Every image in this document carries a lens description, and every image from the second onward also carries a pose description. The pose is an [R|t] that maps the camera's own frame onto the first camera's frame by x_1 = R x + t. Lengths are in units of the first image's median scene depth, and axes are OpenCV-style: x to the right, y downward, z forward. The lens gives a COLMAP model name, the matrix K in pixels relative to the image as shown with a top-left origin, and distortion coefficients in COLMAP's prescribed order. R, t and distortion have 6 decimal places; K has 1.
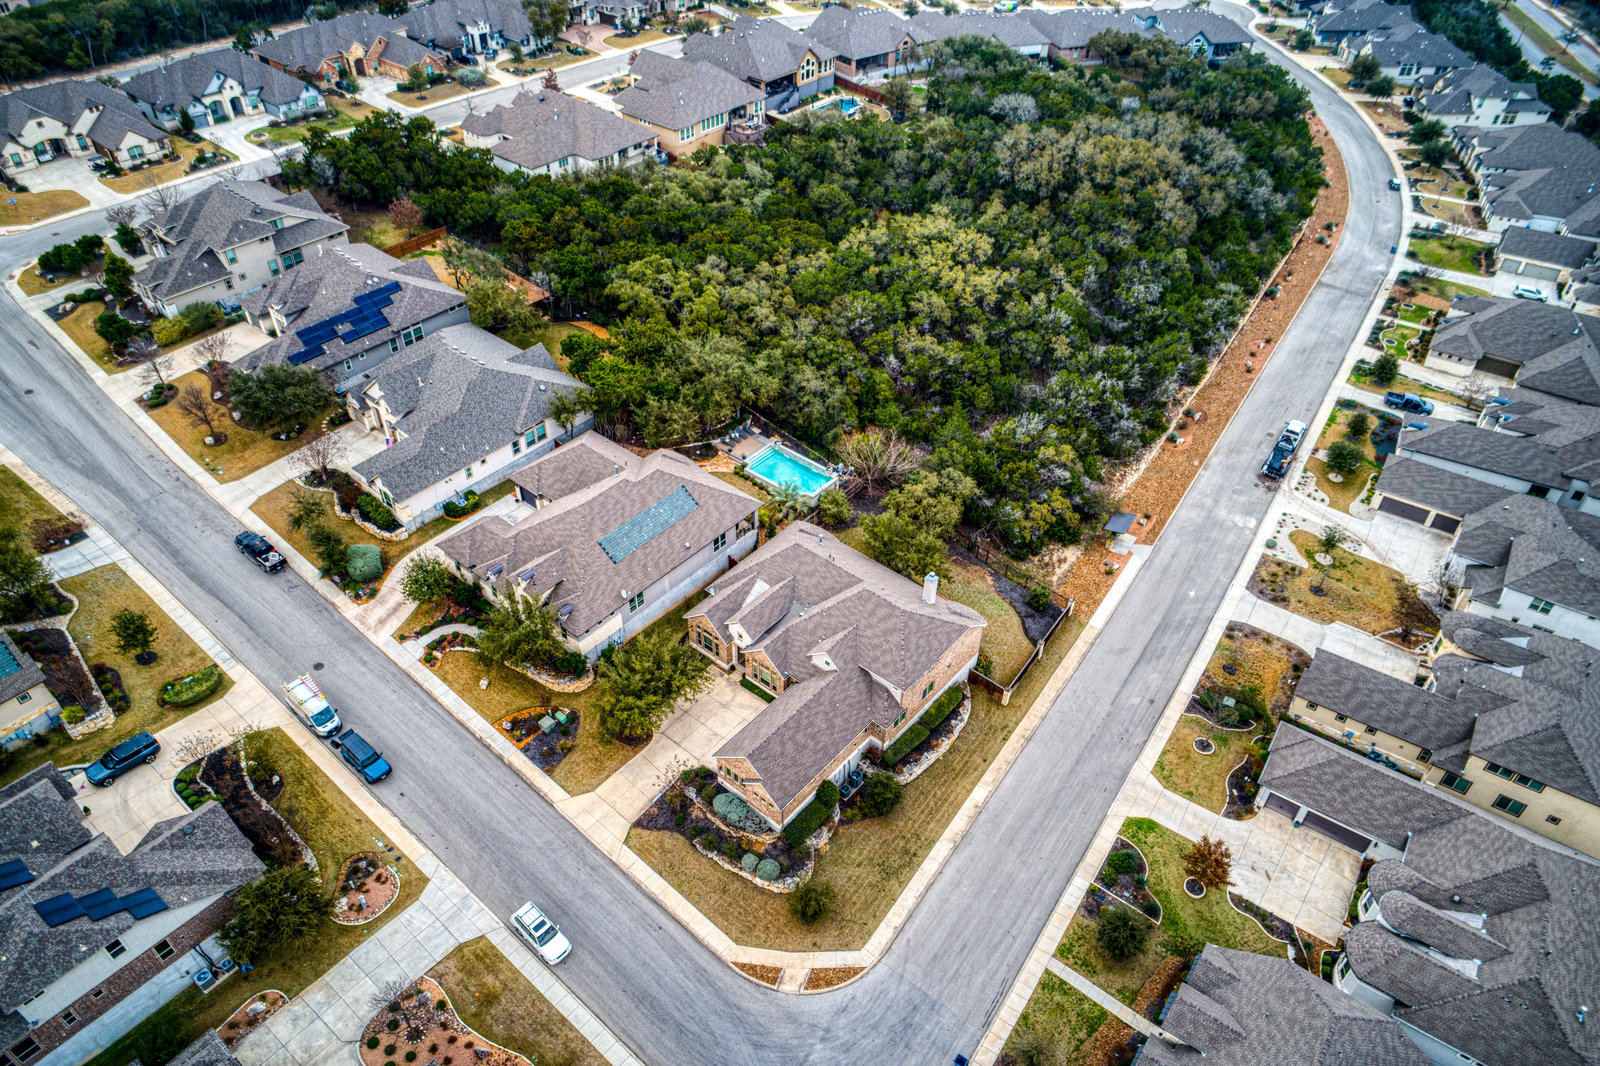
lens RADIAL K [[1077.1, 0, 800.0], [0, 1077.1, 533.0], [0, 0, 1]] dist [0.004060, 0.001705]
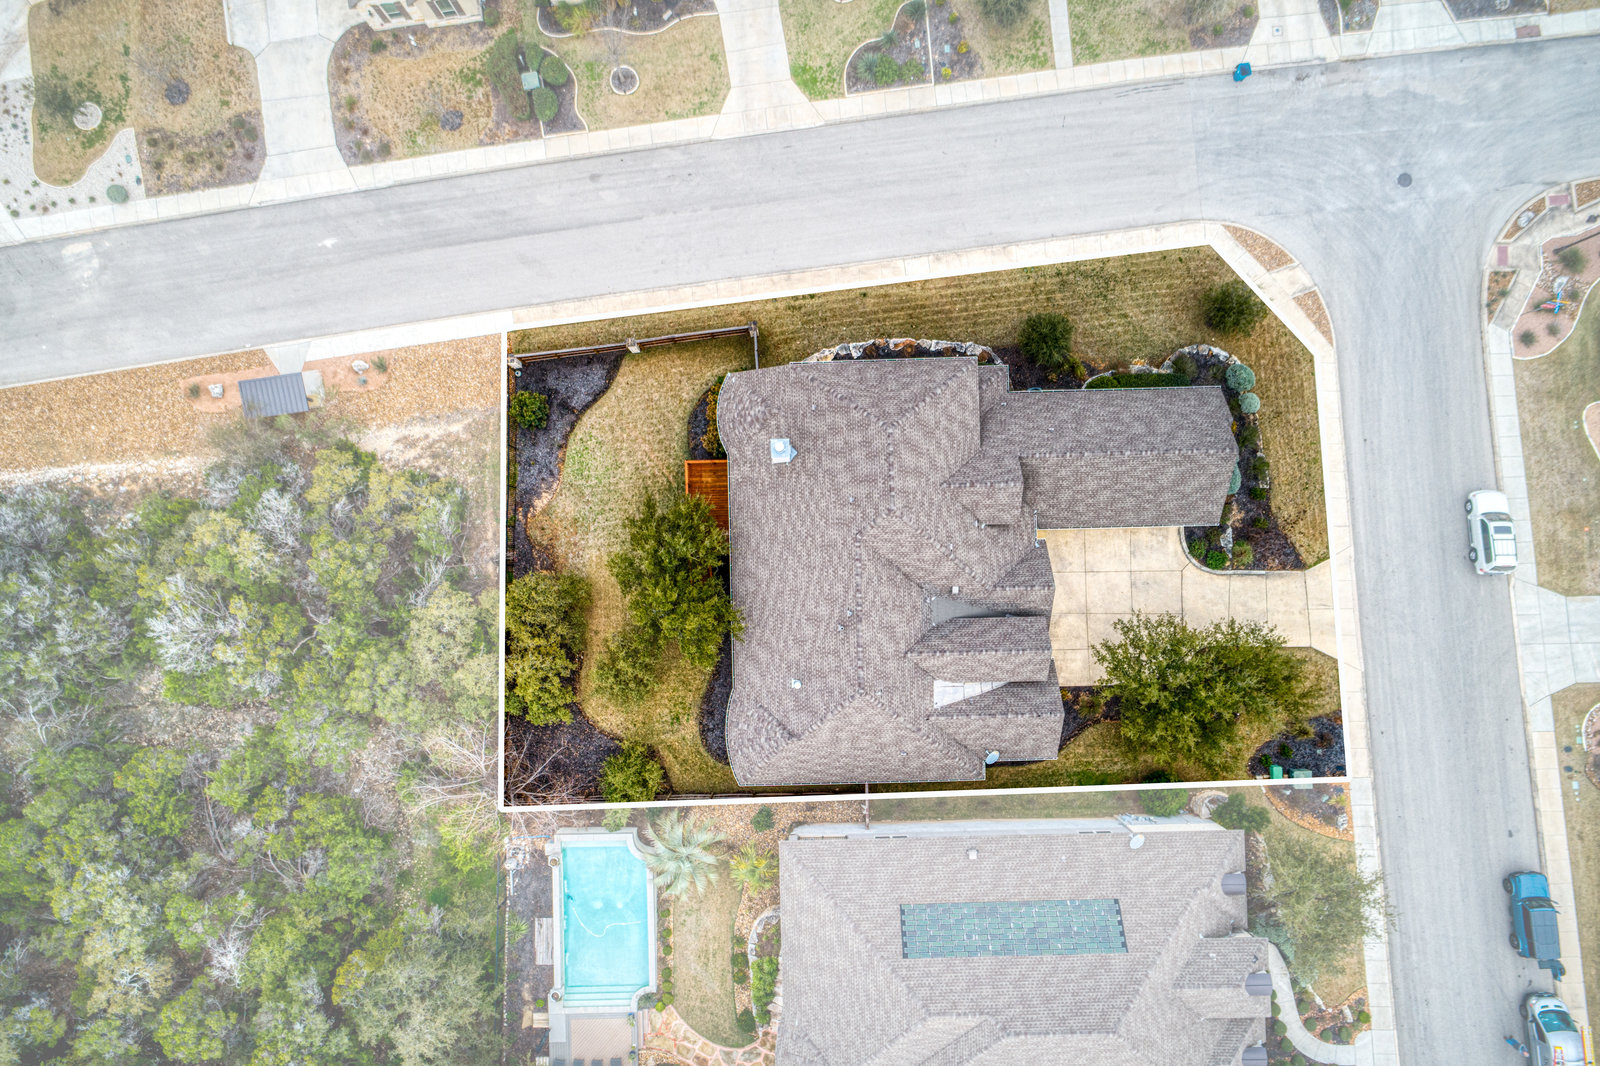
lens RADIAL K [[1077.1, 0, 800.0], [0, 1077.1, 533.0], [0, 0, 1]] dist [0.004060, 0.001705]
pose [[-0.662117, -0.749382, 0.005360, 0.087428], [0.480896, -0.419389, 0.769969, -0.454251], [-0.574753, 0.512387, 0.638059, 0.722912]]
